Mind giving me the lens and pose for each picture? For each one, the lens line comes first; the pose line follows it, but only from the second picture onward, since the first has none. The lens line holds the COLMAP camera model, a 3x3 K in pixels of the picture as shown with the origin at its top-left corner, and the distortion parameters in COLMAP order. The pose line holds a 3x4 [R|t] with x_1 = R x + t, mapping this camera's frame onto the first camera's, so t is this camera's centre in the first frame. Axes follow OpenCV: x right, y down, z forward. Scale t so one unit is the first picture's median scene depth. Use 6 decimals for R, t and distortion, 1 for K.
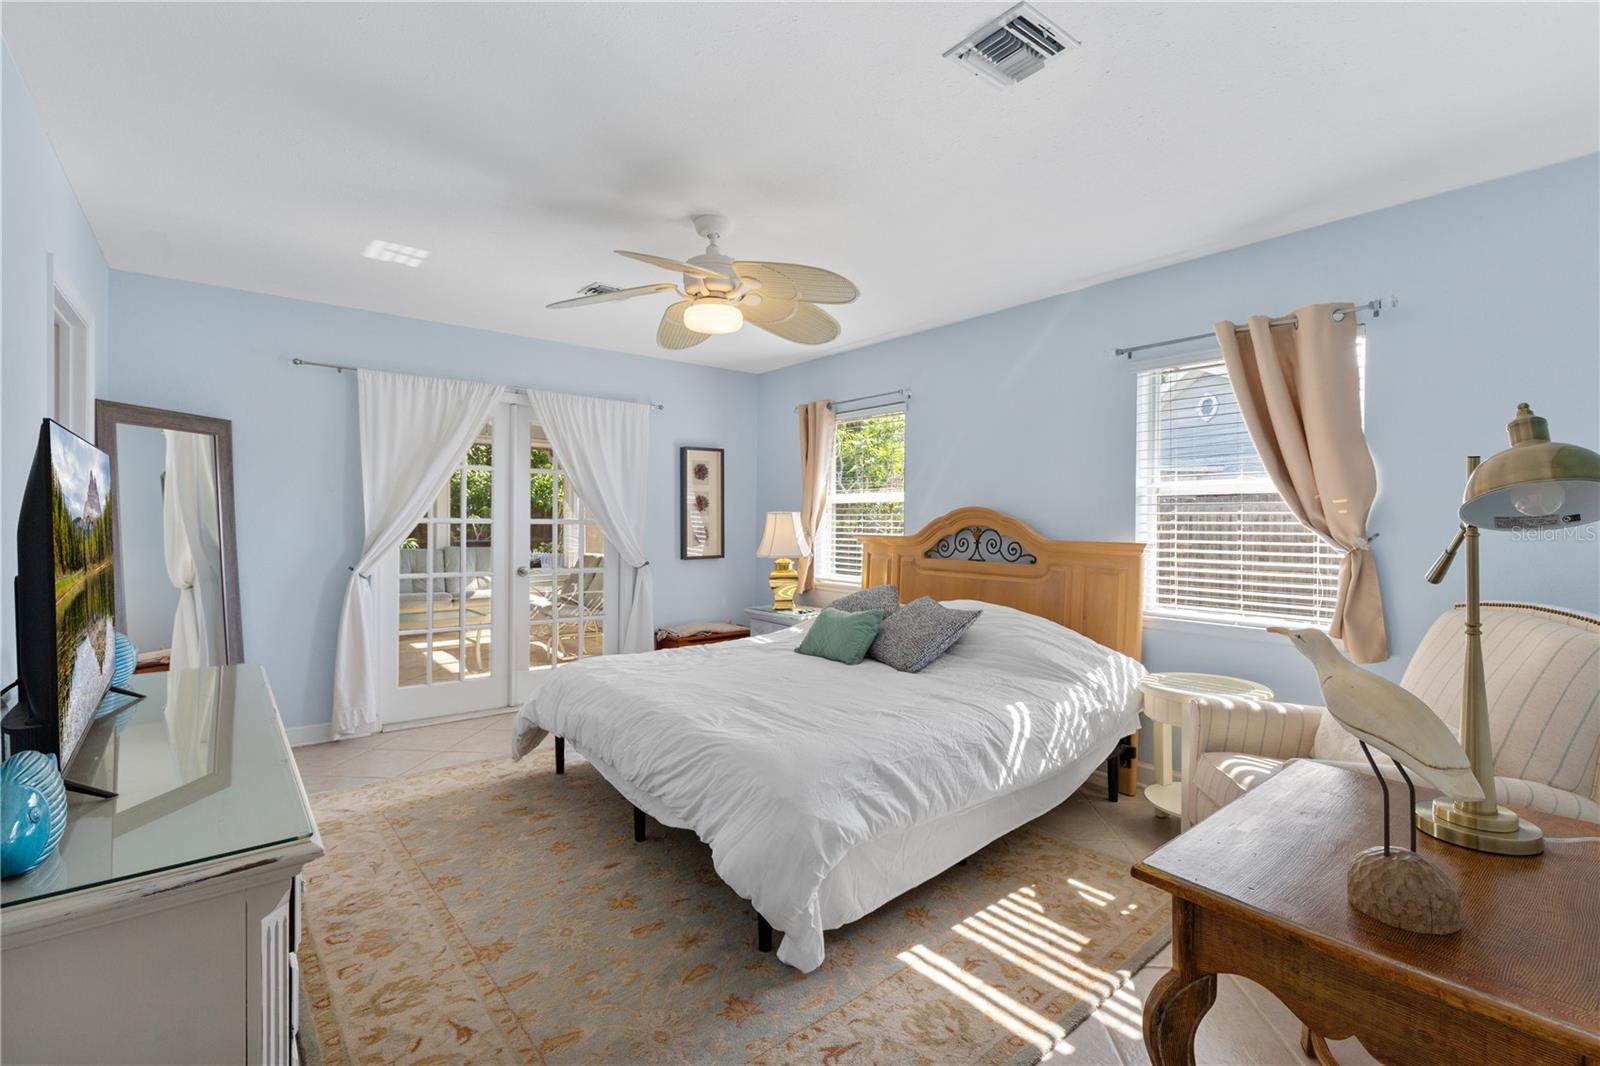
lens RADIAL K [[719.1, 0, 805.4], [0, 719.1, 523.4], [0, 0, 1]] dist [0.005431, -0.001769]
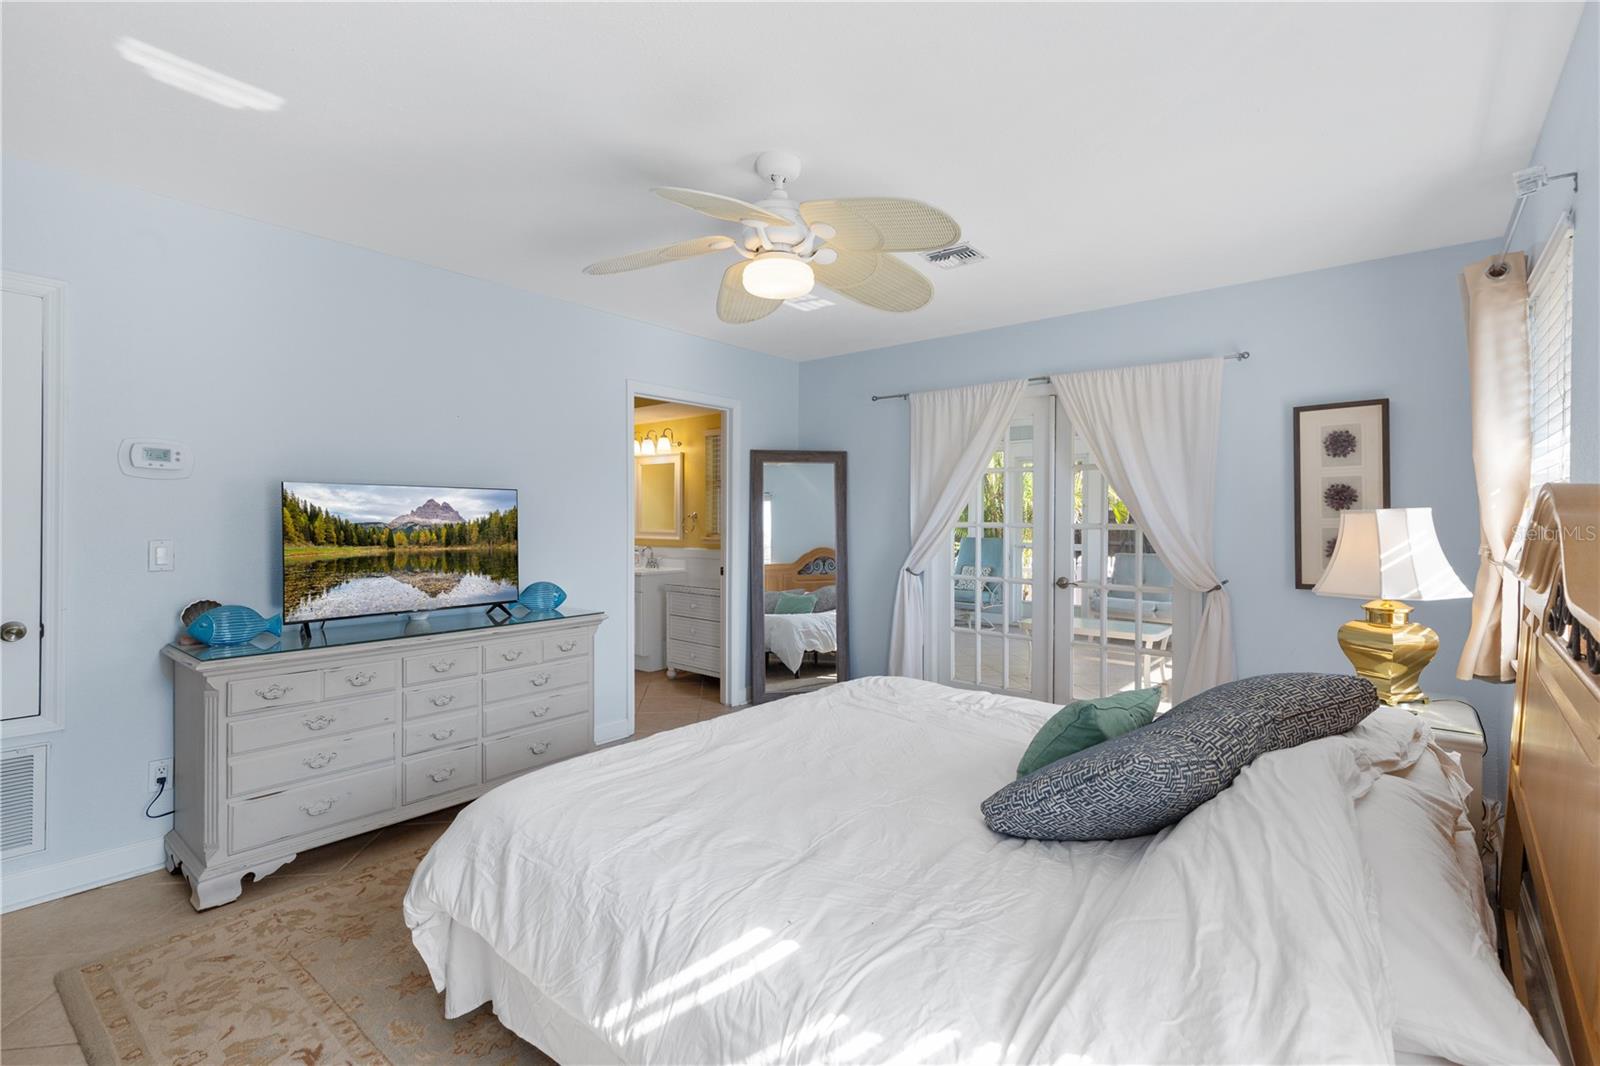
lens RADIAL K [[719.1, 0, 812.8], [0, 719.1, 526.9], [0, 0, 1]] dist [0.005431, -0.001769]
pose [[0.197467, 0.002485, -0.980306, 0.401654], [-0.006442, 0.999978, 0.001238, -0.000982], [0.980288, 0.006071, 0.197478, 0.513524]]
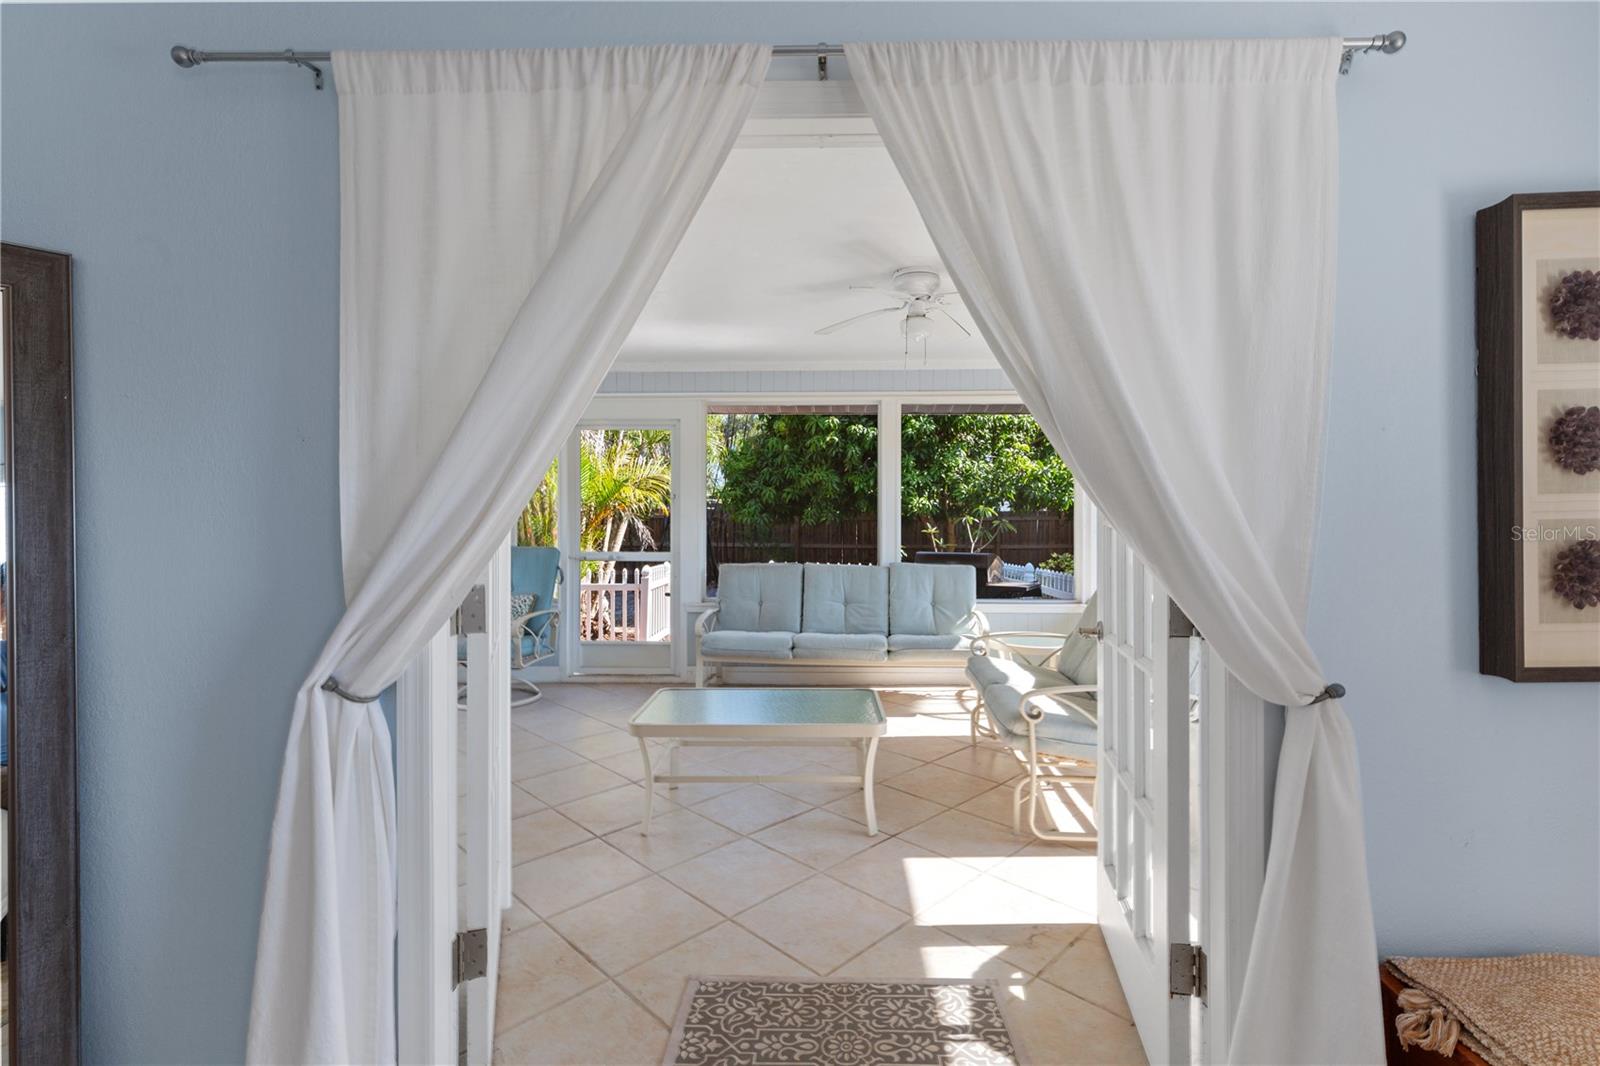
lens RADIAL K [[719.1, 0, 815.2], [0, 719.1, 525.3], [0, 0, 1]] dist [0.005431, -0.001769]
pose [[0.757732, -0.006668, -0.652532, -0.205211], [0.004534, 0.999977, -0.004953, -0.000234], [0.652551, 0.000795, 0.757745, 0.743022]]
